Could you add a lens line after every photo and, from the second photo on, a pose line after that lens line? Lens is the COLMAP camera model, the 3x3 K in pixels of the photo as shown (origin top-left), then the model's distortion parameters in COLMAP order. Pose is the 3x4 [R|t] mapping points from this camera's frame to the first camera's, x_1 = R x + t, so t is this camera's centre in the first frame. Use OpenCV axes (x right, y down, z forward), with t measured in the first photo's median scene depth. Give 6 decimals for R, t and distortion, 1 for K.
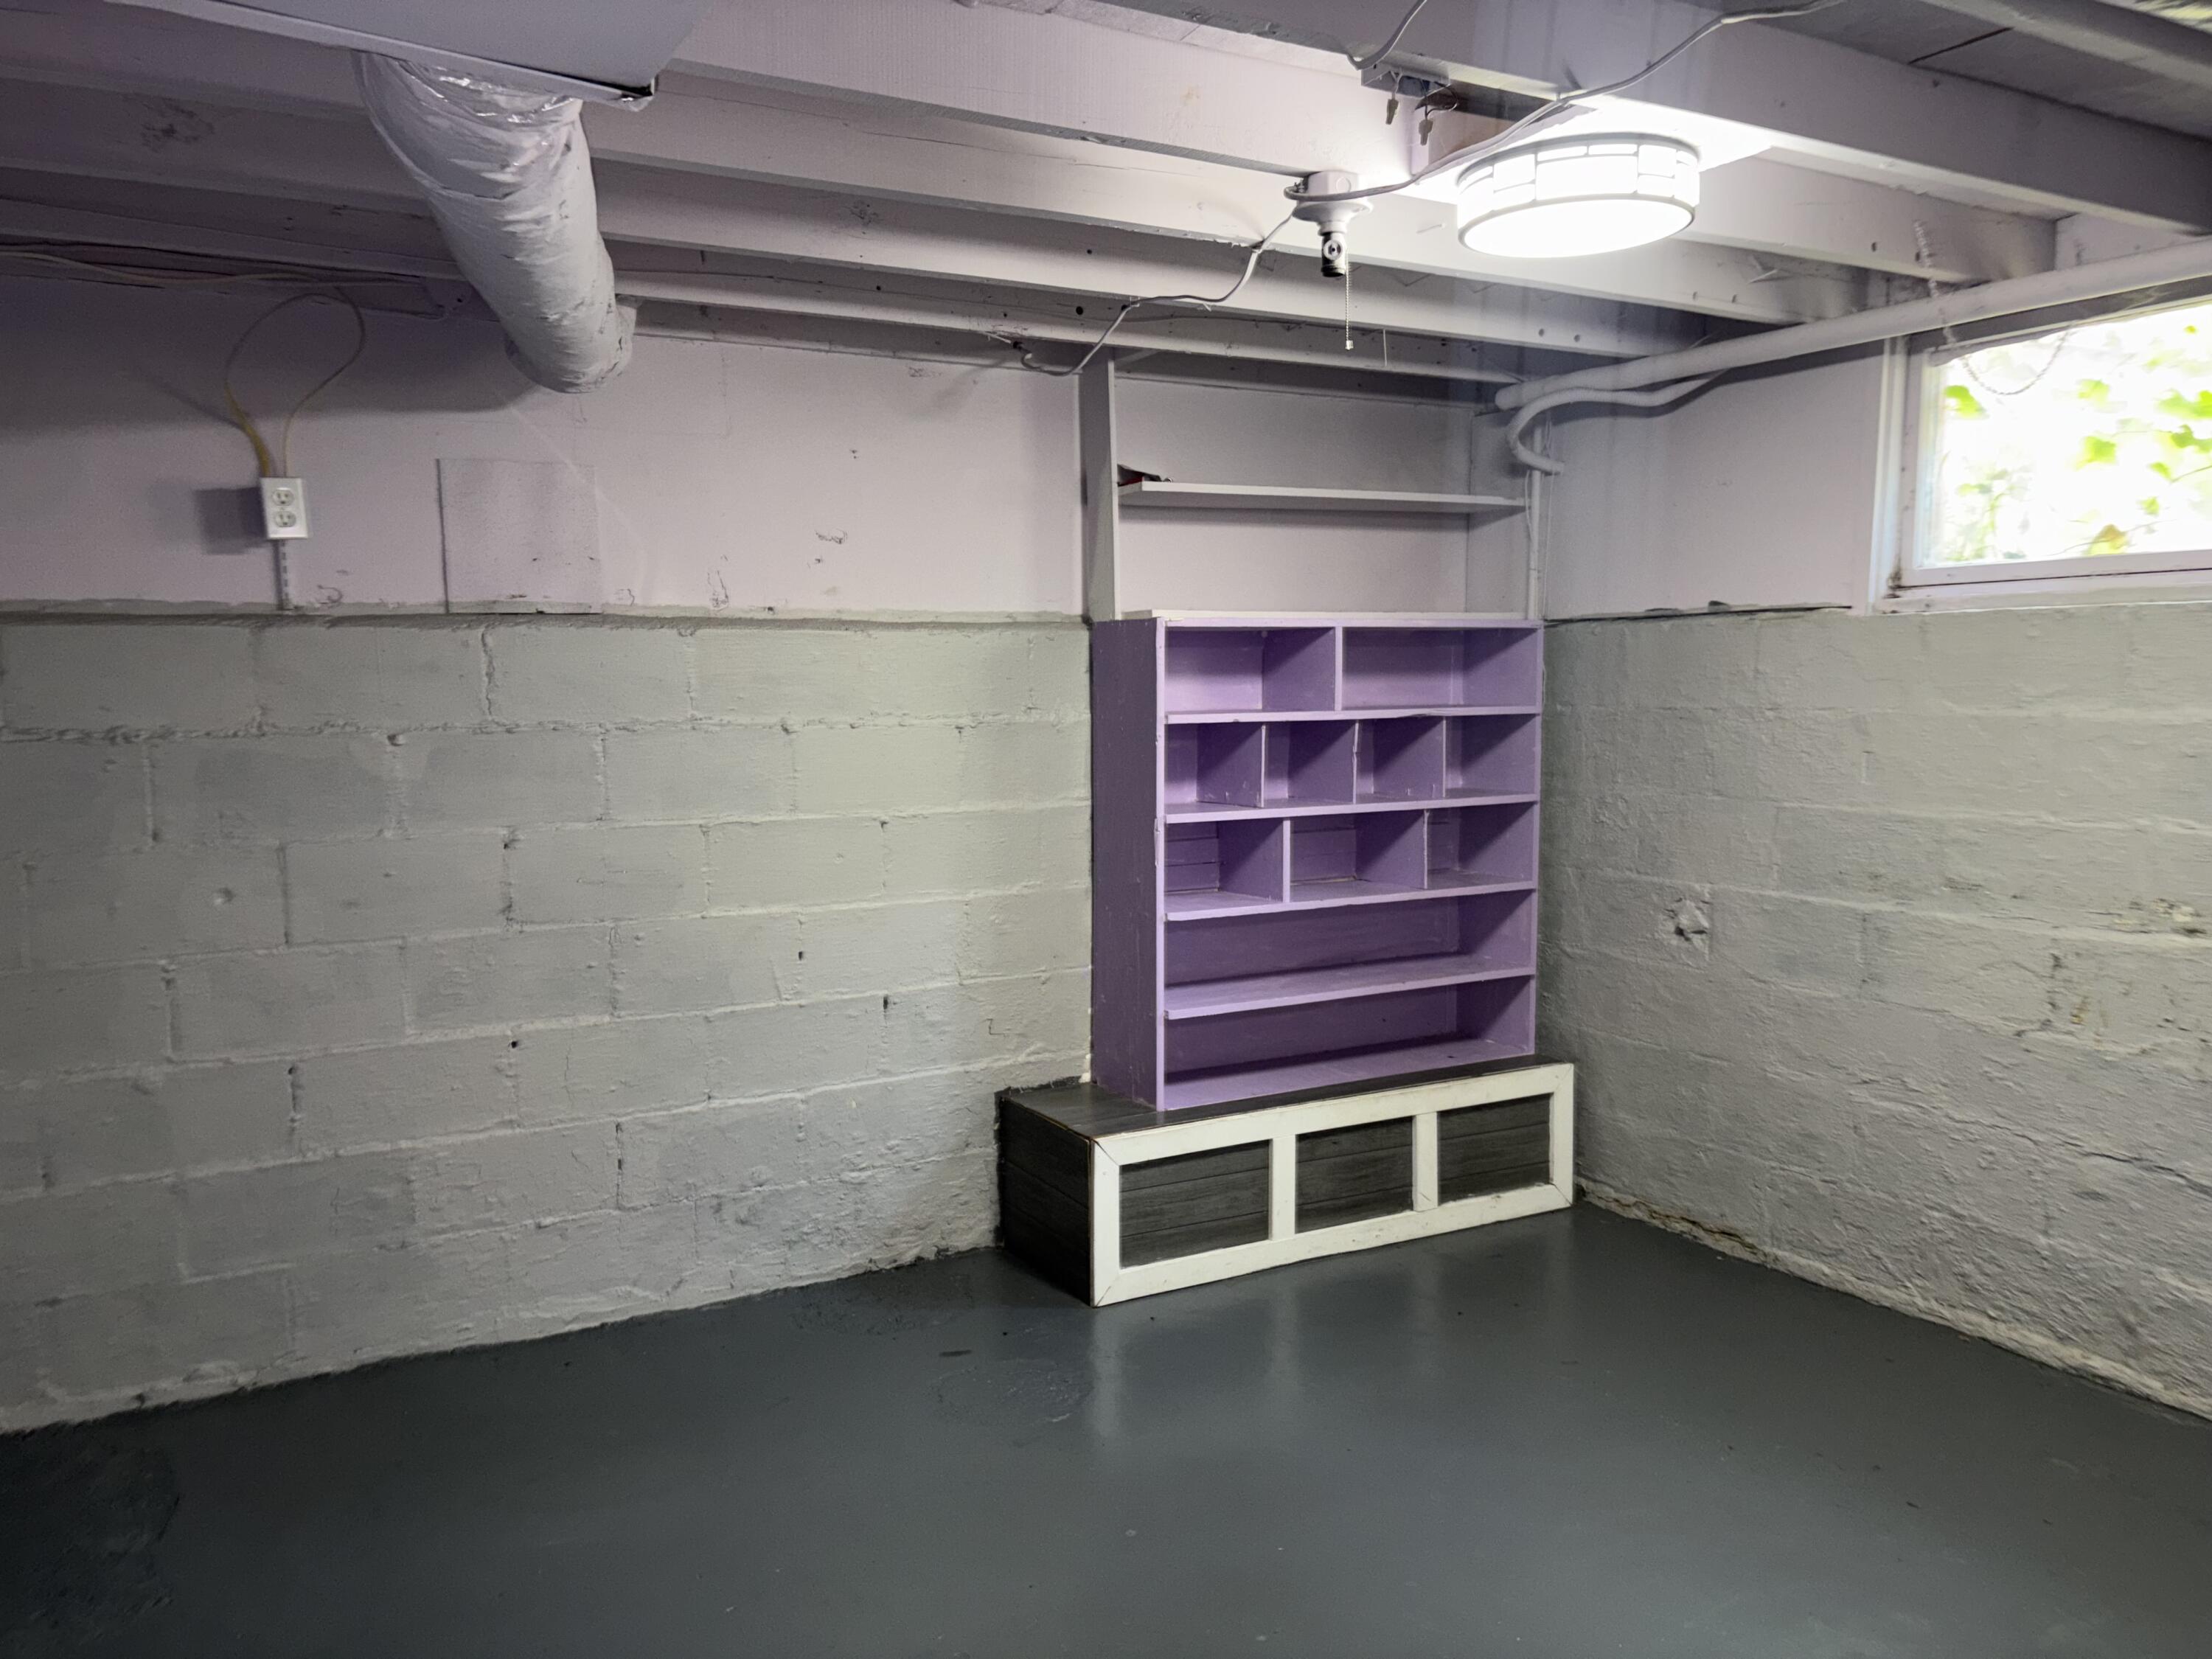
lens RADIAL K [[1693.8, 0, 1113.4], [0, 1693.8, 830.0], [0, 0, 1]] dist [0.008637, -0.027703]
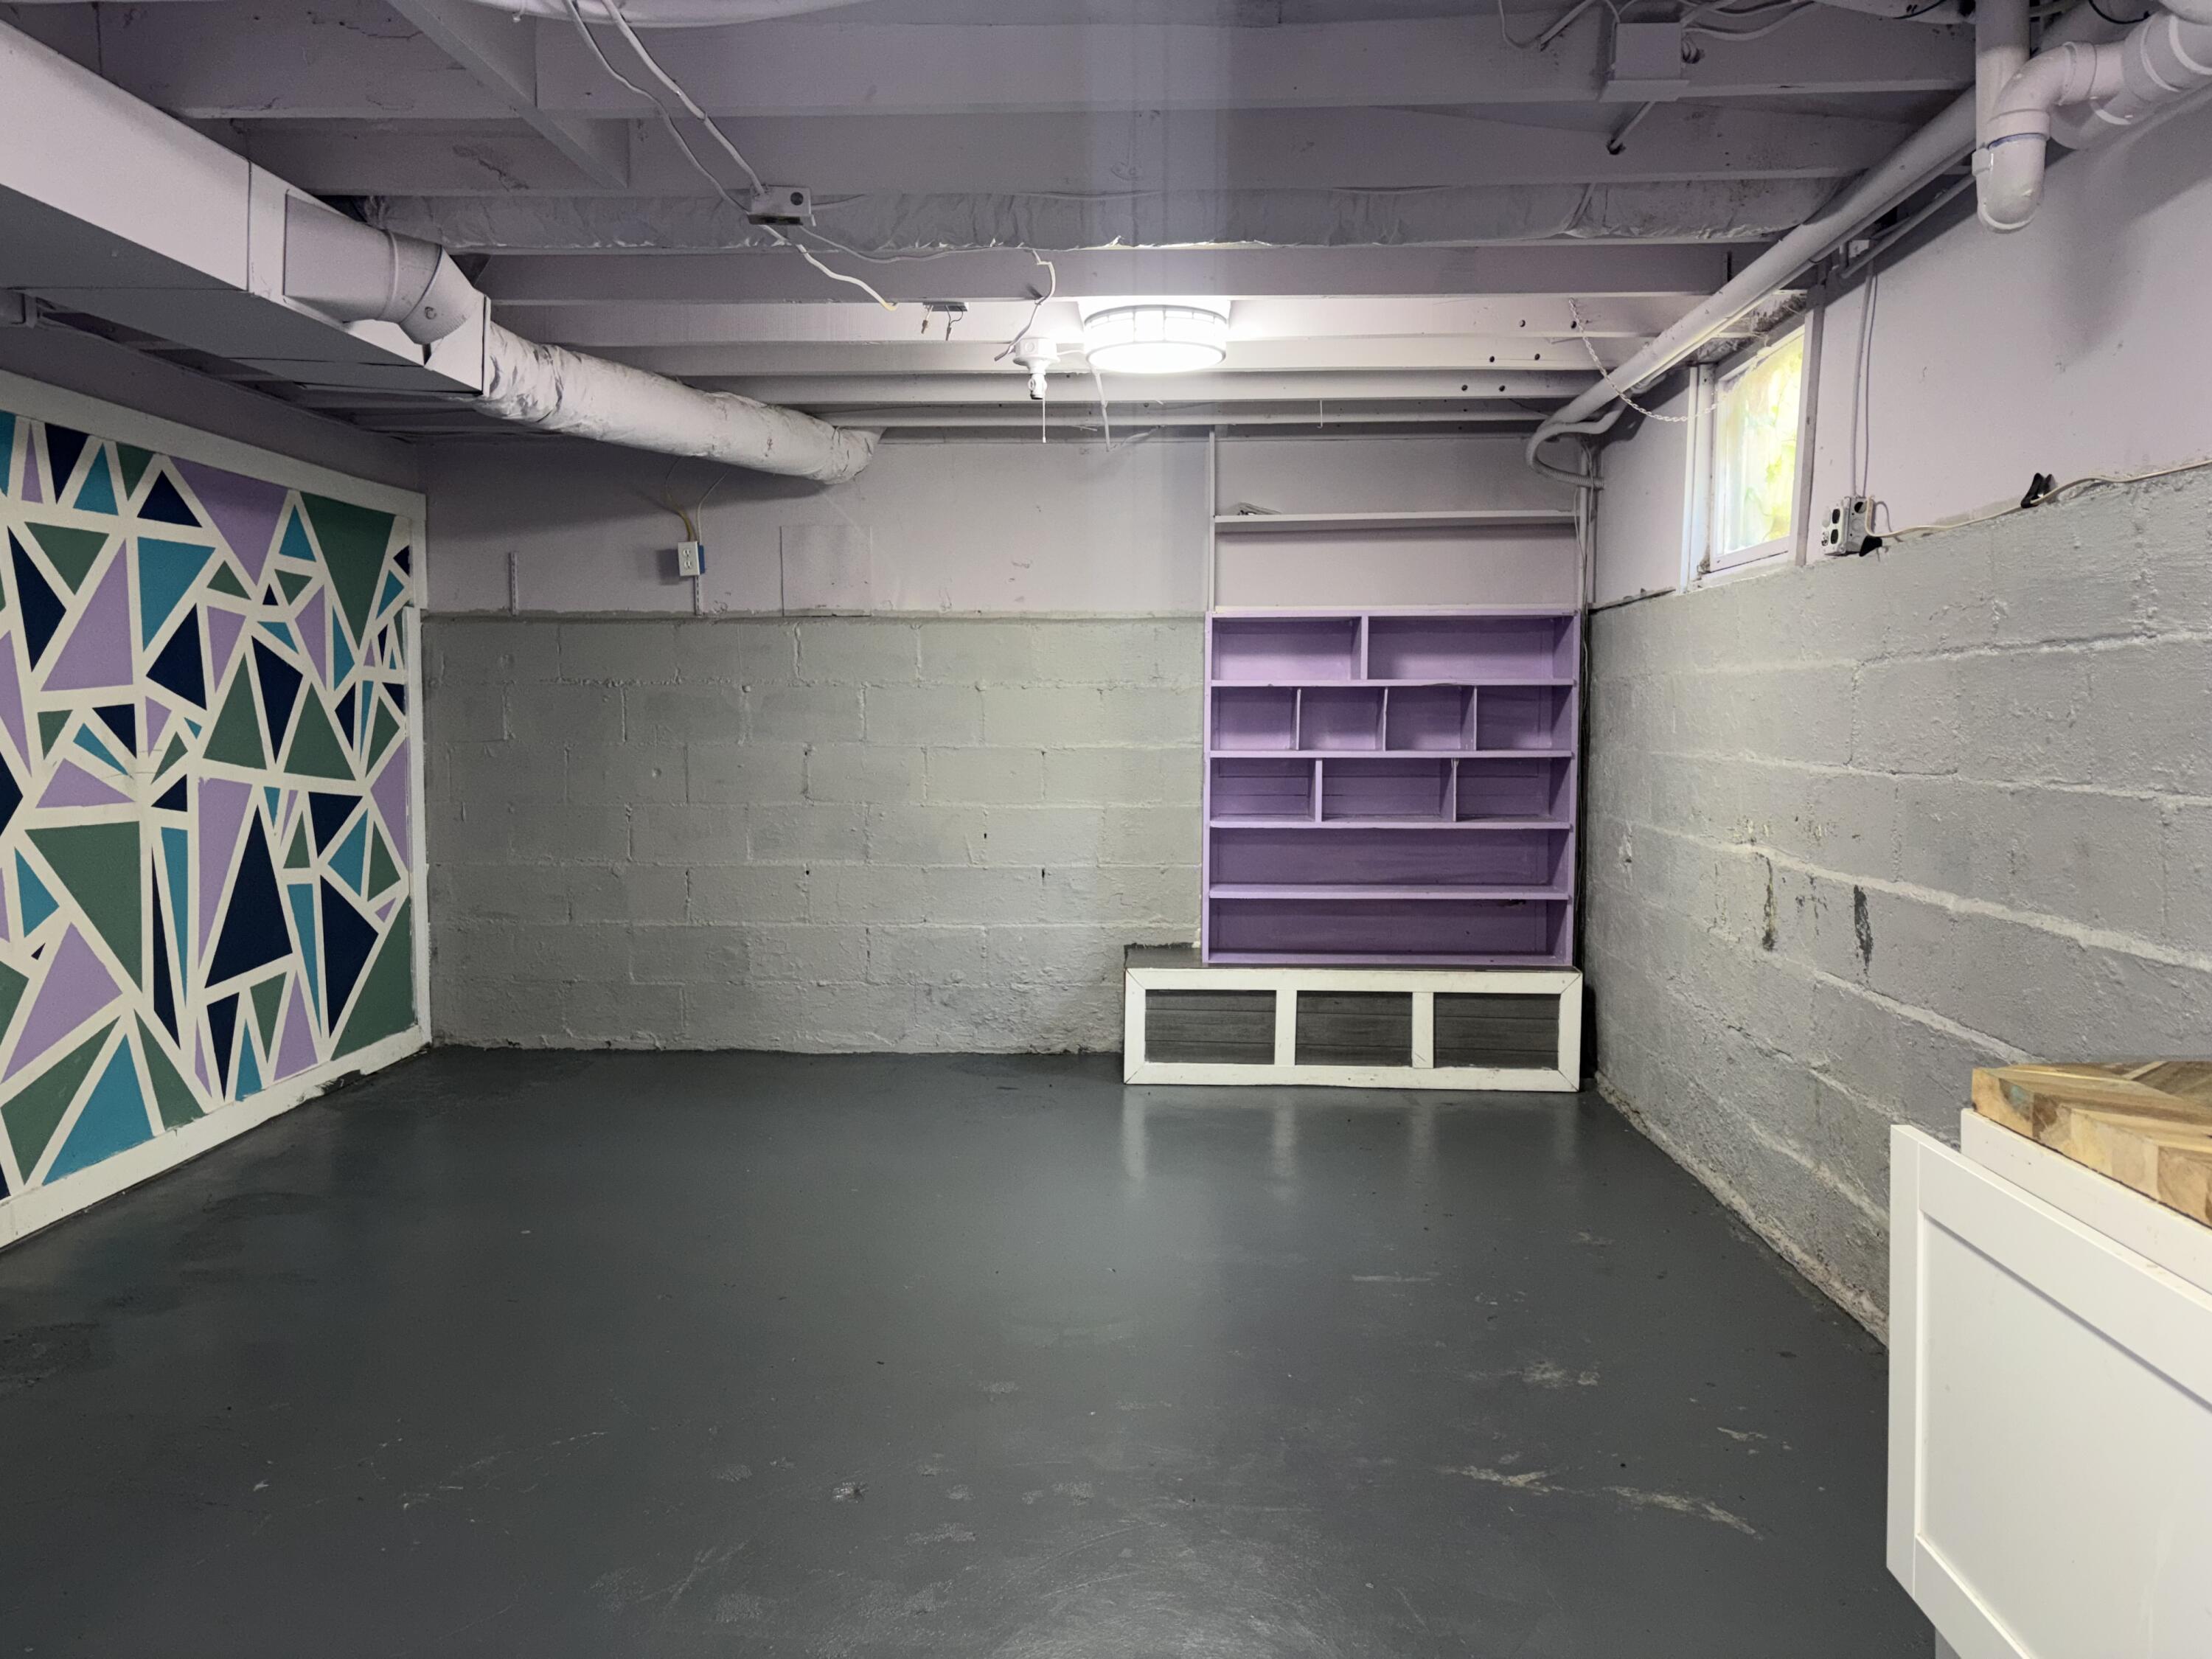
lens RADIAL K [[1693.8, 0, 1105.7], [0, 1693.8, 829.8], [0, 0, 1]] dist [0.008637, -0.027703]
pose [[0.848850, 0.046469, -0.526587, 0.715401], [-0.054846, 0.998495, -0.000297, 0.063011], [0.525781, 0.029133, 0.850121, -0.247794]]
